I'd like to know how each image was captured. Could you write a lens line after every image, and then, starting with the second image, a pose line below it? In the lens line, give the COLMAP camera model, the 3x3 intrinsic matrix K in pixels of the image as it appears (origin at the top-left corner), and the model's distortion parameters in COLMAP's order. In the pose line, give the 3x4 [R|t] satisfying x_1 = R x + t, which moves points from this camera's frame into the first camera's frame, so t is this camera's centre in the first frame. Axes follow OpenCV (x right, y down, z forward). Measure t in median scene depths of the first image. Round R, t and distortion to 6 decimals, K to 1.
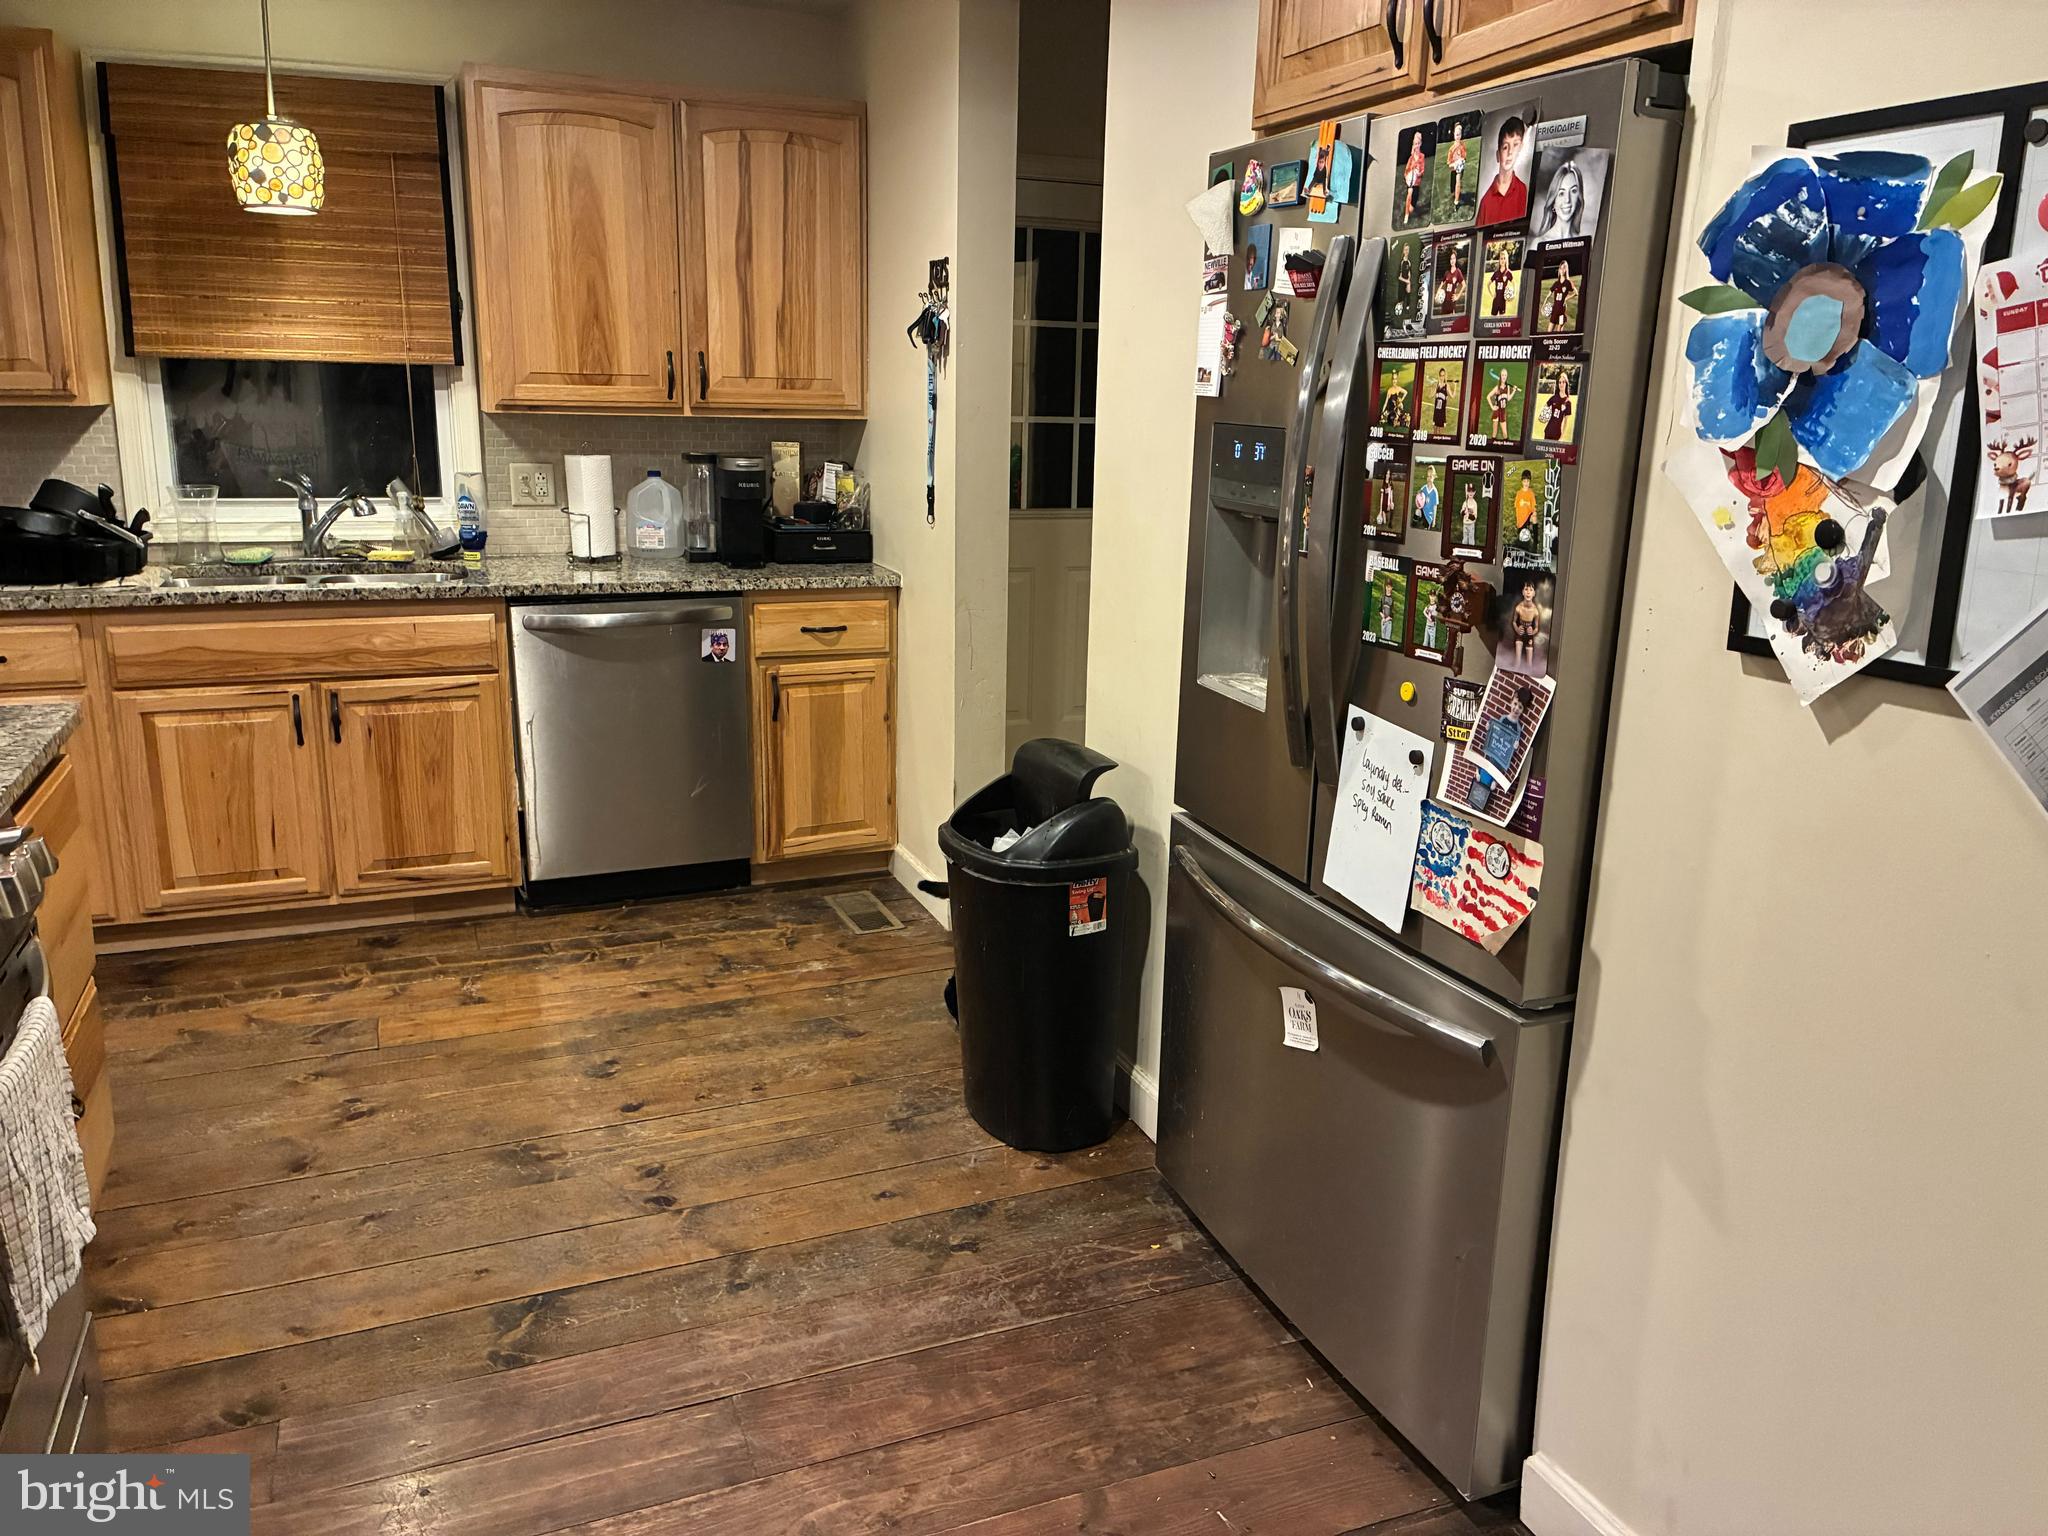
lens RADIAL K [[1549.5, 0, 1069.4], [0, 1549.5, 767.4], [0, 0, 1]] dist [0.034491, -0.054131]
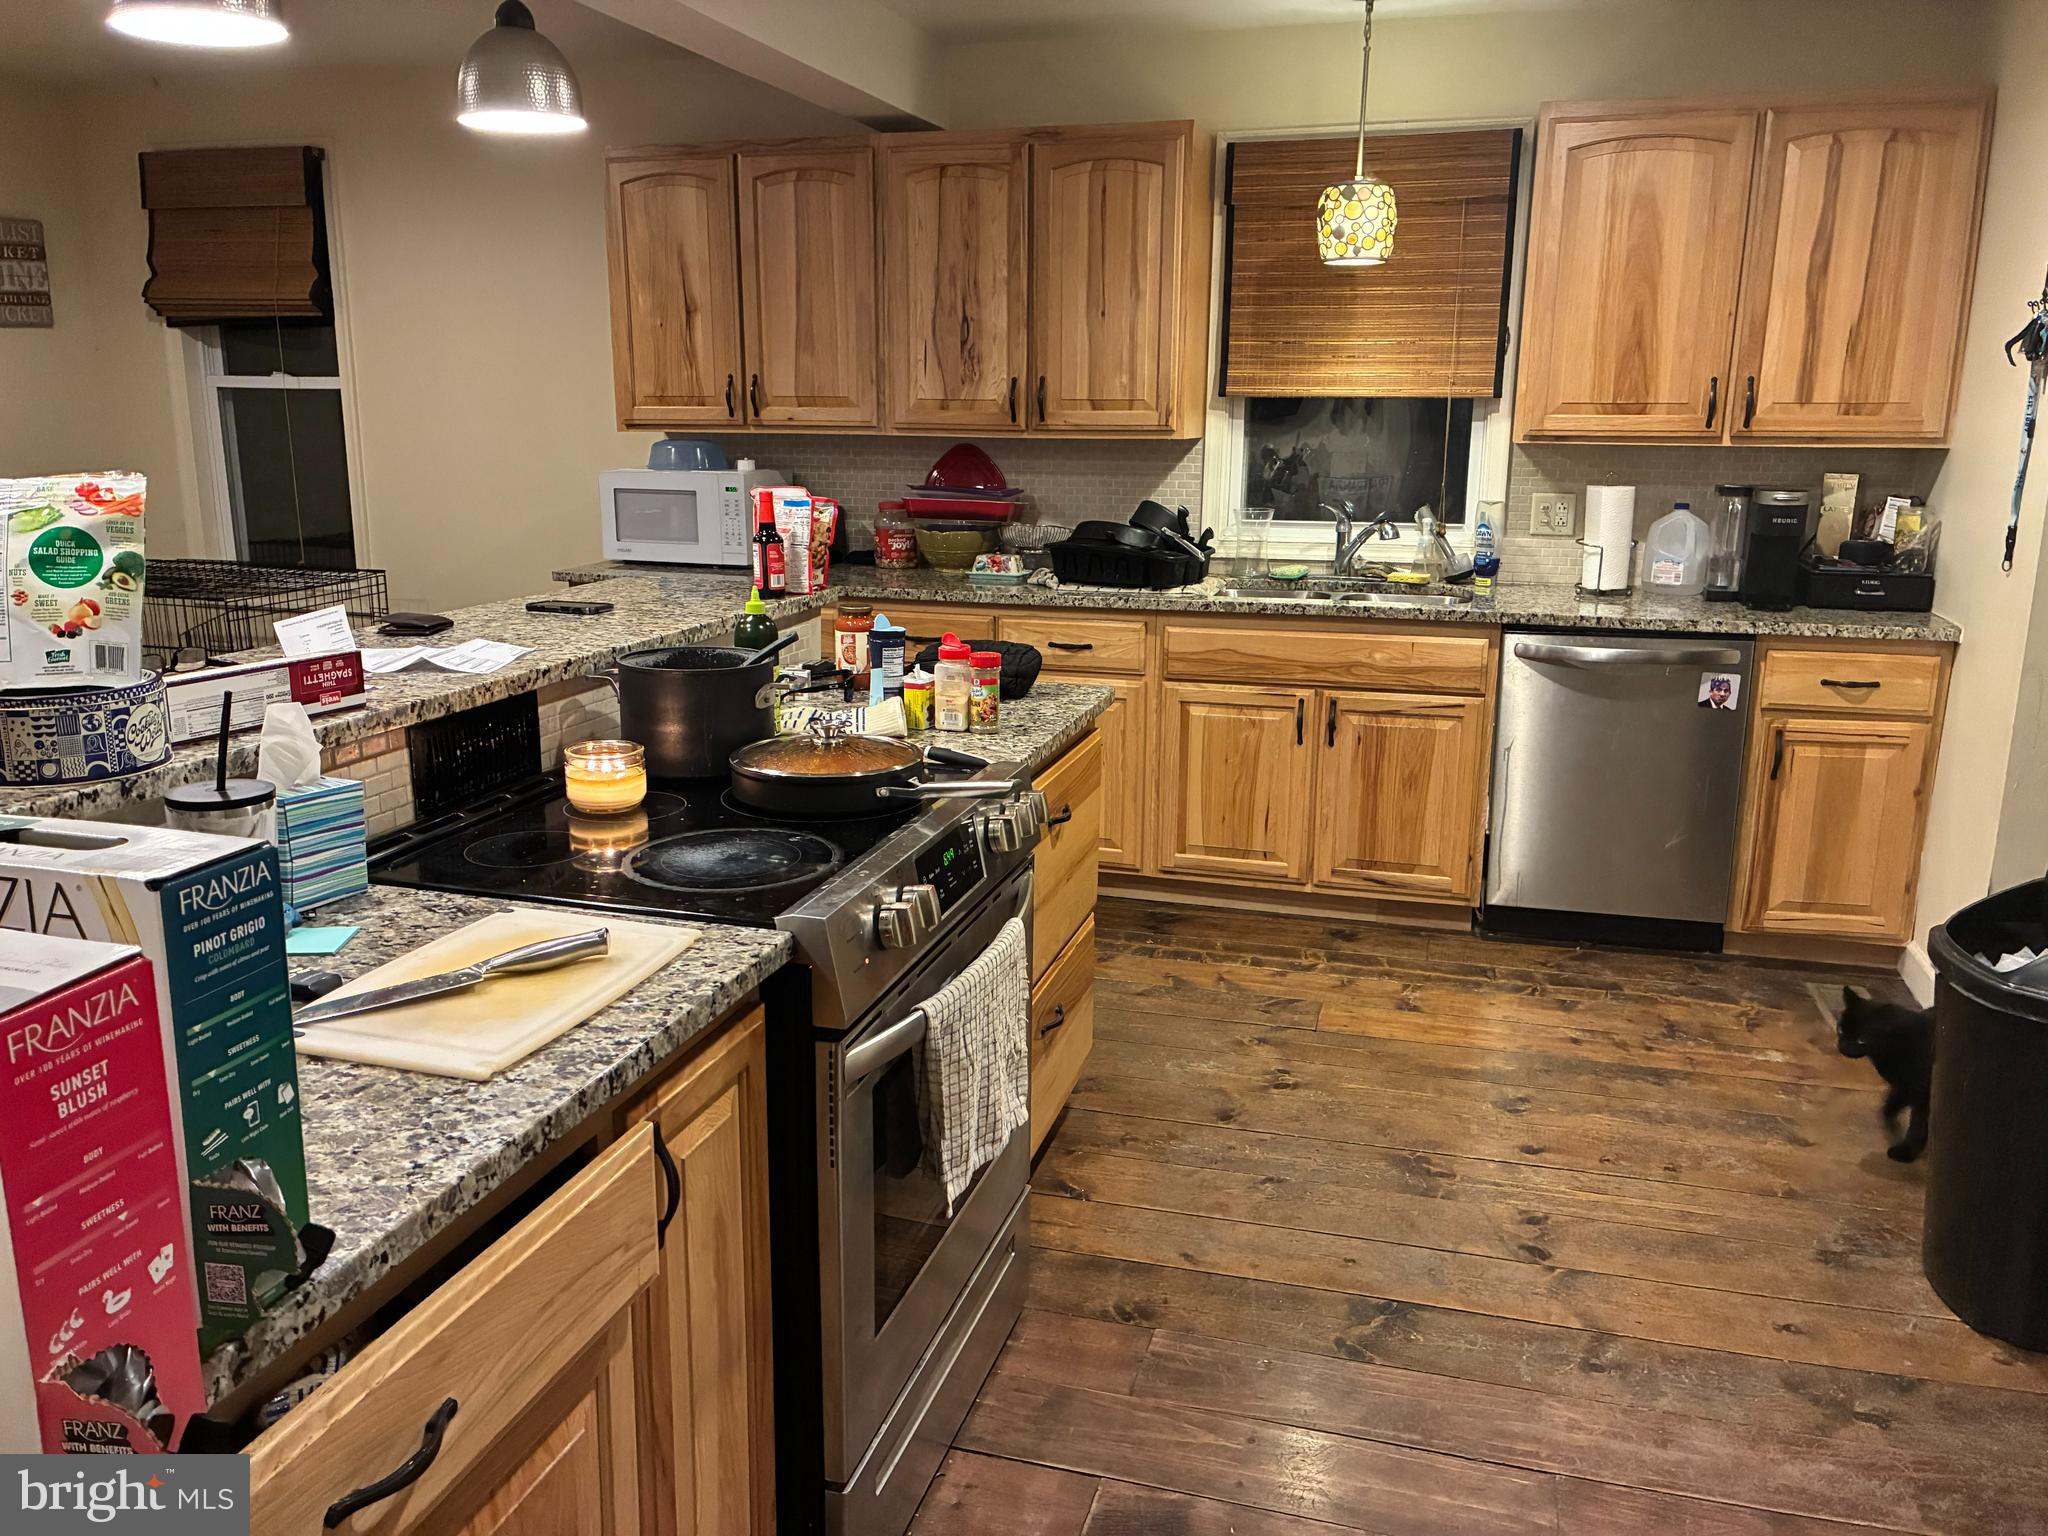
lens RADIAL K [[1549.5, 0, 1010.6], [0, 1549.5, 765.1], [0, 0, 1]] dist [0.034491, -0.054131]
pose [[0.769526, 0.126703, -0.625920, 0.042359], [-0.138639, 0.989890, 0.029933, -0.004380], [0.623385, 0.063743, 0.779312, 0.014612]]
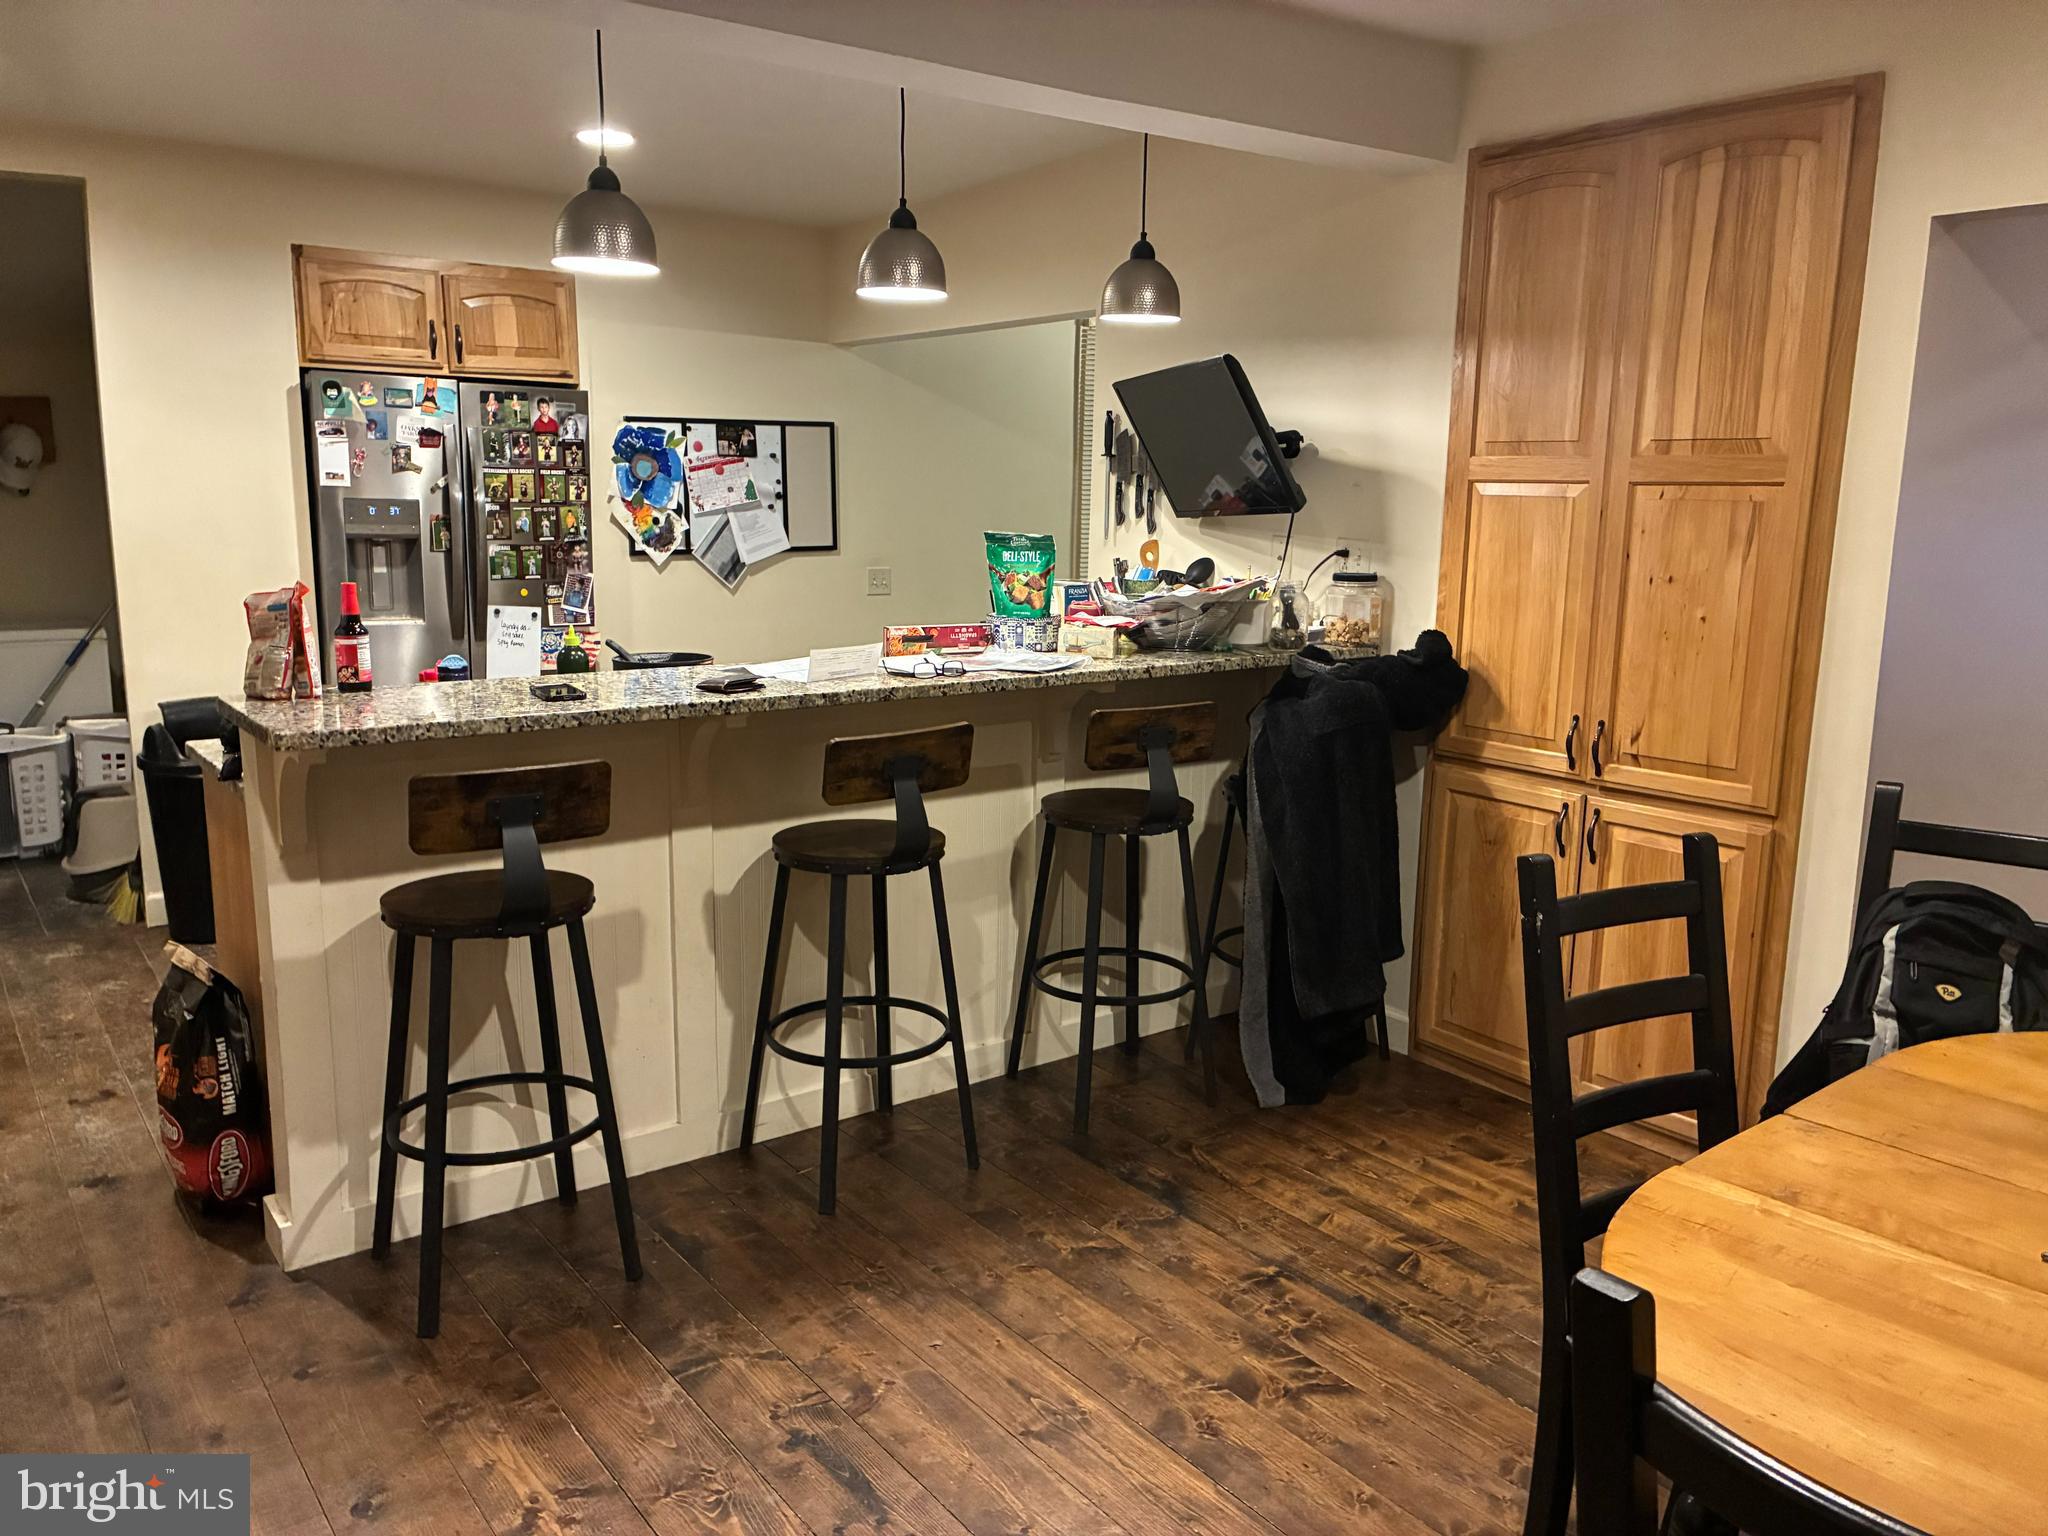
lens RADIAL K [[1549.5, 0, 1021.3], [0, 1549.5, 768.3], [0, 0, 1]] dist [0.034491, -0.054131]
pose [[-0.239025, -0.205559, 0.949006, -1.505362], [0.205860, 0.944392, 0.256409, -0.157535], [-0.948941, 0.256651, -0.183417, 0.421511]]
